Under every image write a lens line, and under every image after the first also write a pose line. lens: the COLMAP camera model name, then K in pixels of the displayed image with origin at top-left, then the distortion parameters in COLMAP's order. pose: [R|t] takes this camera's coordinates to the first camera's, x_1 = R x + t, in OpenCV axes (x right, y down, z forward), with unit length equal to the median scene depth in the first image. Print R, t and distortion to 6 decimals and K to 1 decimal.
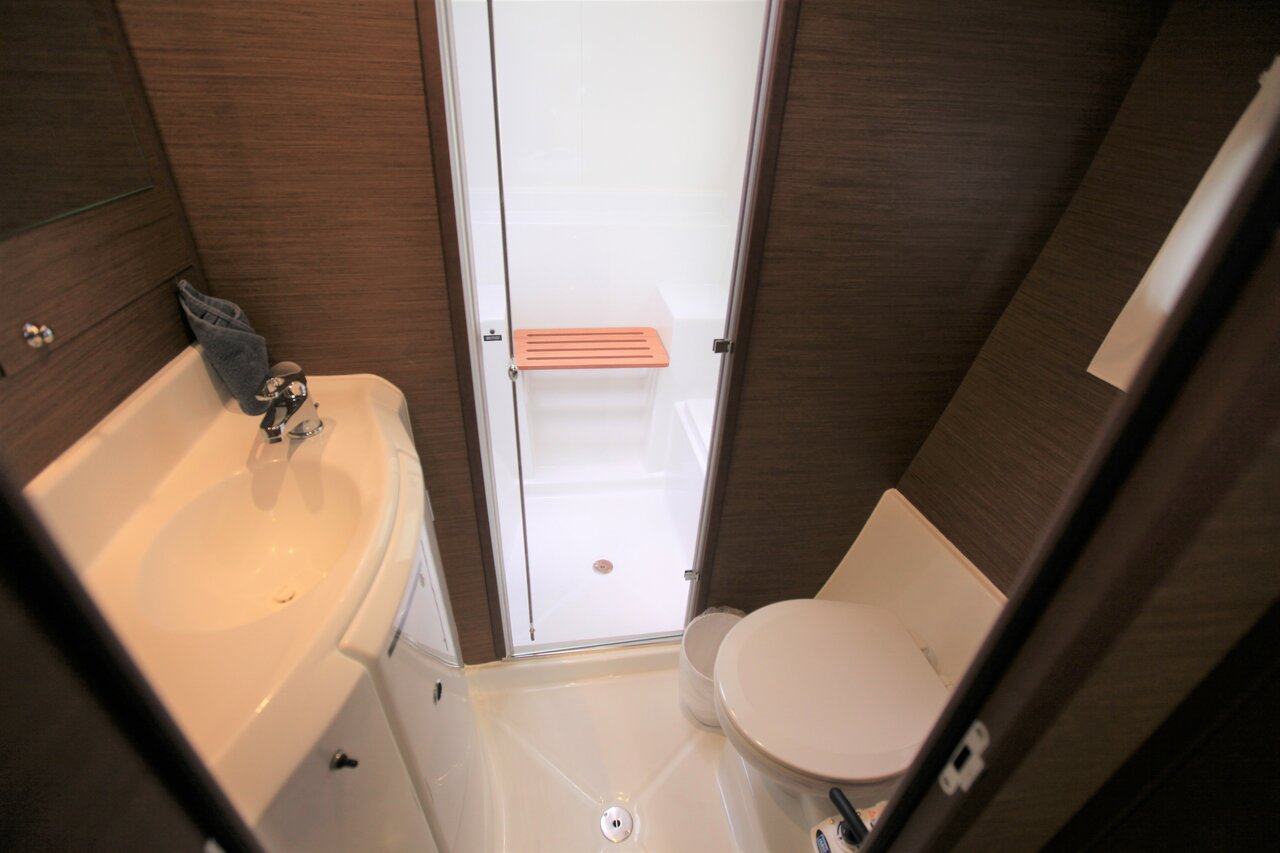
lens RADIAL K [[584.0, 0, 635.8], [0, 584.0, 423.5], [0, 0, 1]] dist [-0.048920, 0.015771]
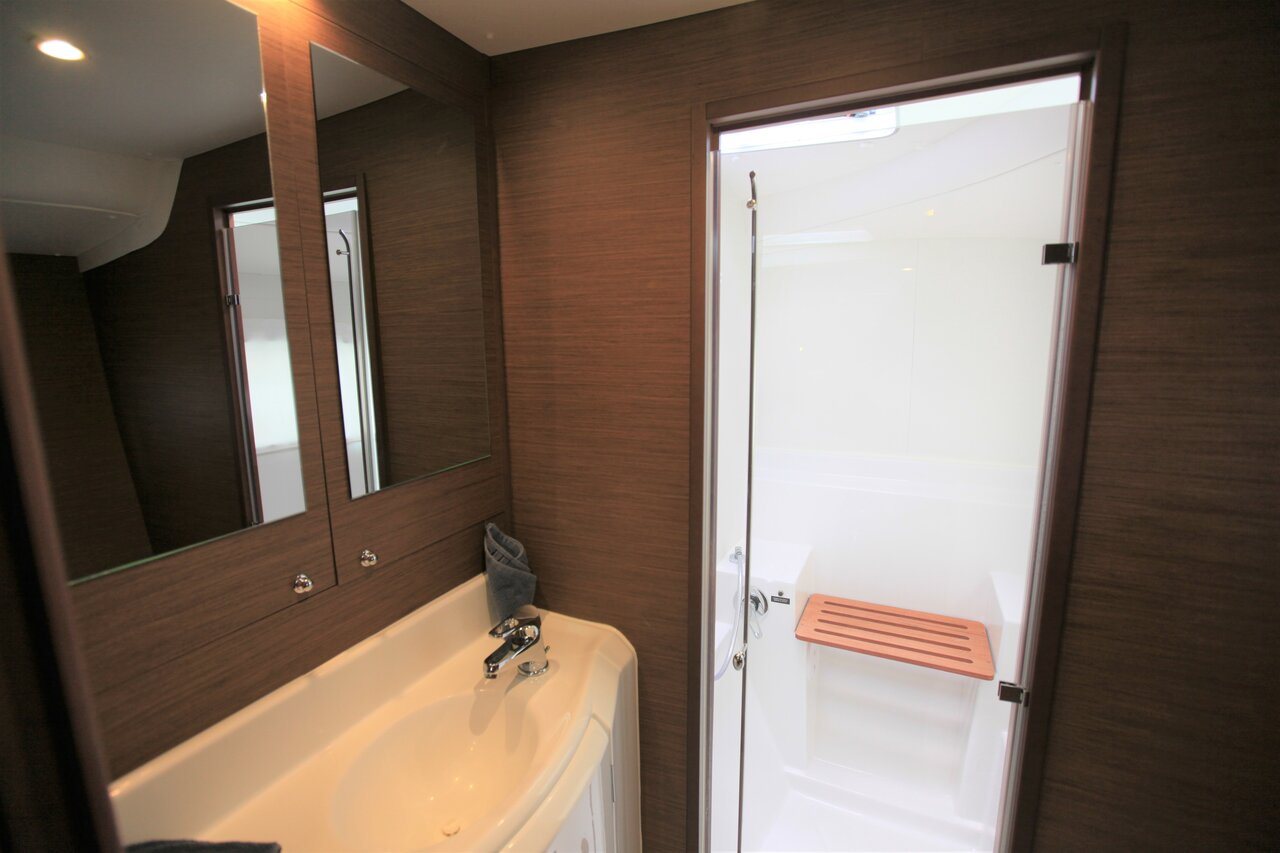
lens RADIAL K [[584.0, 0, 635.8], [0, 584.0, 423.5], [0, 0, 1]] dist [-0.048920, 0.015771]
pose [[0.818518, 0.042181, -0.572930, 0.212616], [-0.259170, 0.917159, -0.302739, -0.139655], [0.512698, 0.396283, 0.761643, 0.069387]]
